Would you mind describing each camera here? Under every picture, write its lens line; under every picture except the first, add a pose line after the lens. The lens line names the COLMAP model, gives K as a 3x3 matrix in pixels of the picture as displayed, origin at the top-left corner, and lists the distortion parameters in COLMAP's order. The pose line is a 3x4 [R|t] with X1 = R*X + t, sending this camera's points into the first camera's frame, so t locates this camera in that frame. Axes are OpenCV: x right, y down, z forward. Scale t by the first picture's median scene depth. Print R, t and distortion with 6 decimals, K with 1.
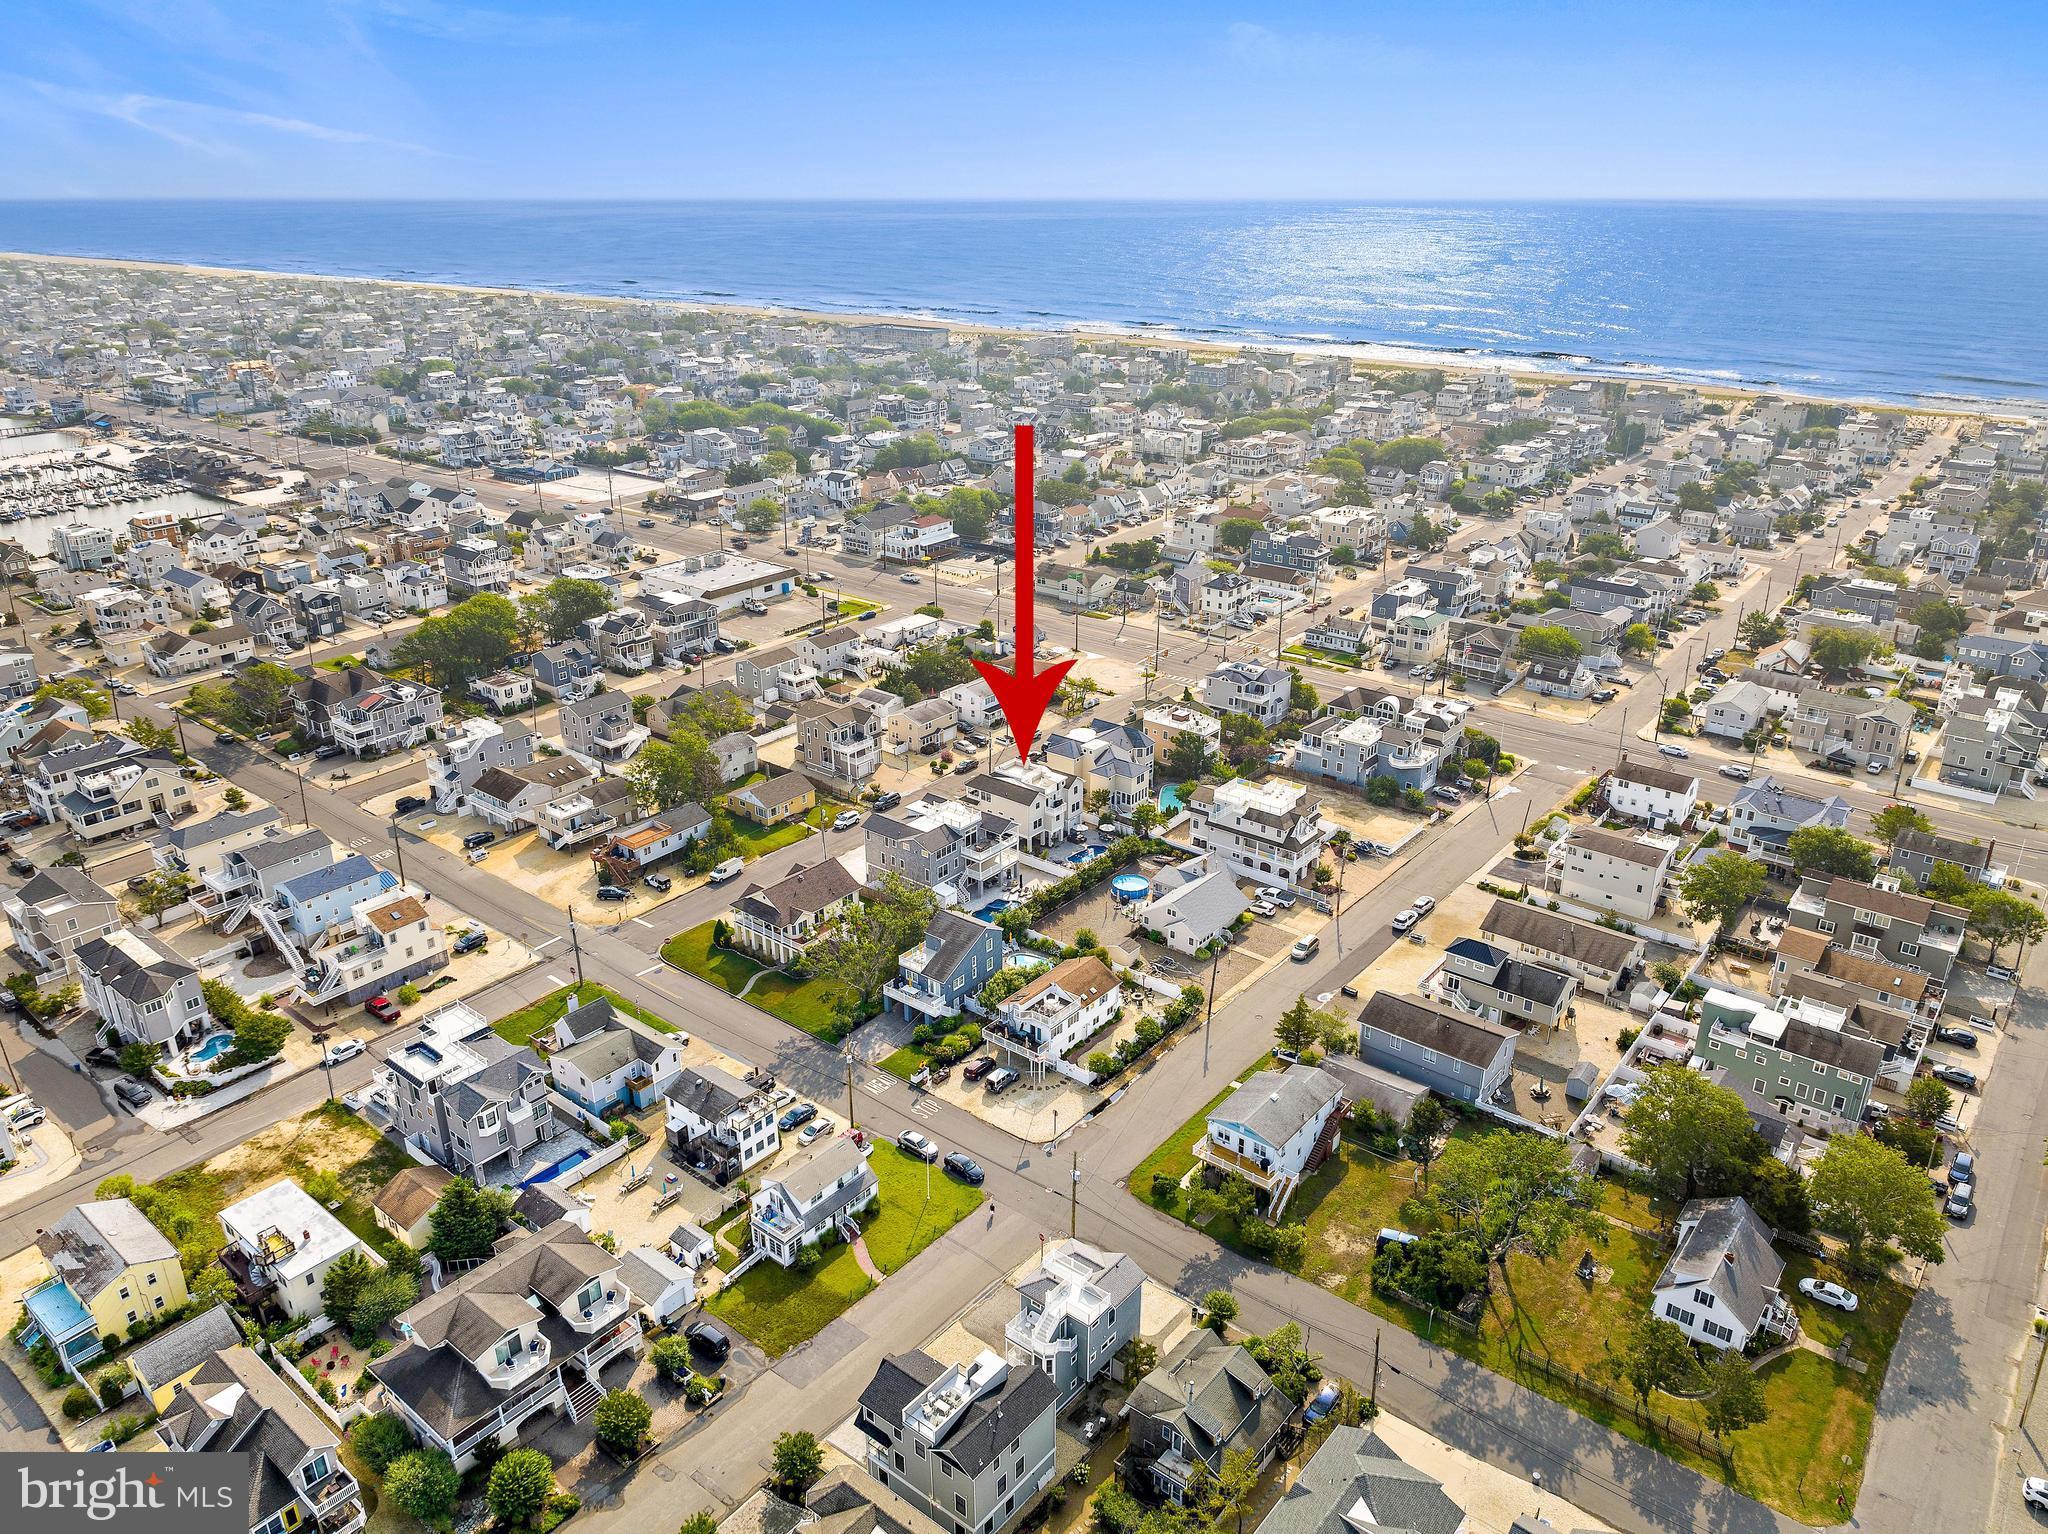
lens RADIAL K [[1470.6, 0, 1024.0], [0, 1470.6, 767.0], [0, 0, 1]] dist [-0.036529, -0.001744]
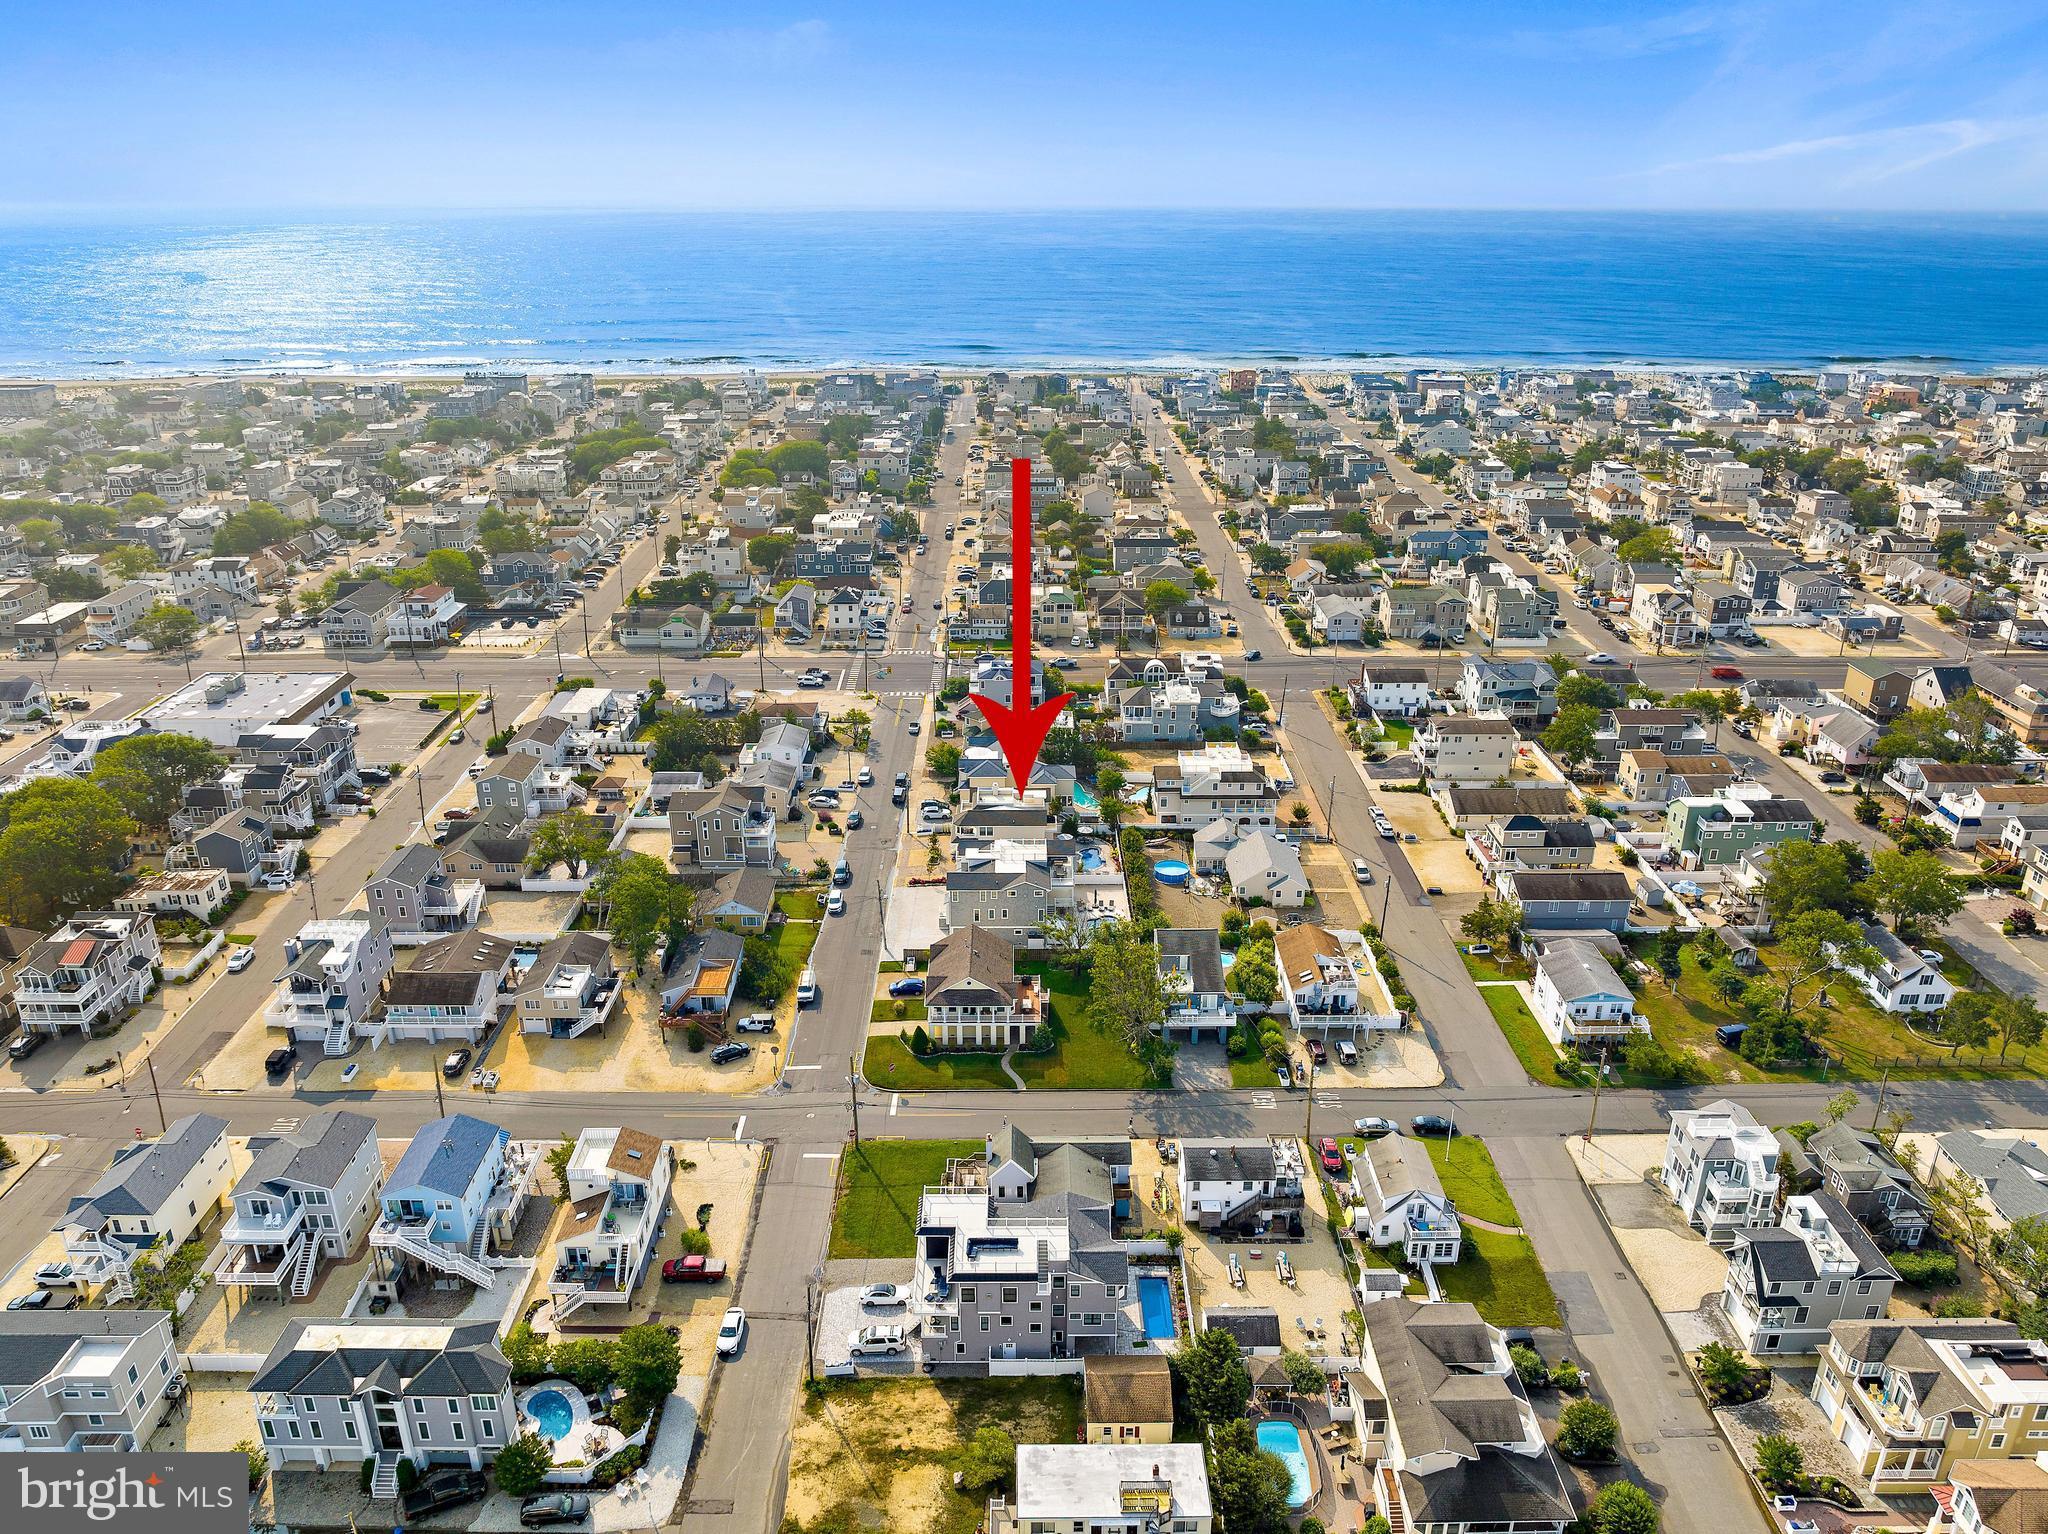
lens RADIAL K [[1470.6, 0, 1024.0], [0, 1470.6, 767.0], [0, 0, 1]] dist [-0.036529, -0.001744]
pose [[0.769939, -0.235414, 0.593106, -0.508567], [0.239277, 0.968153, 0.073661, -0.076708], [-0.591558, 0.085202, 0.801748, 0.187401]]
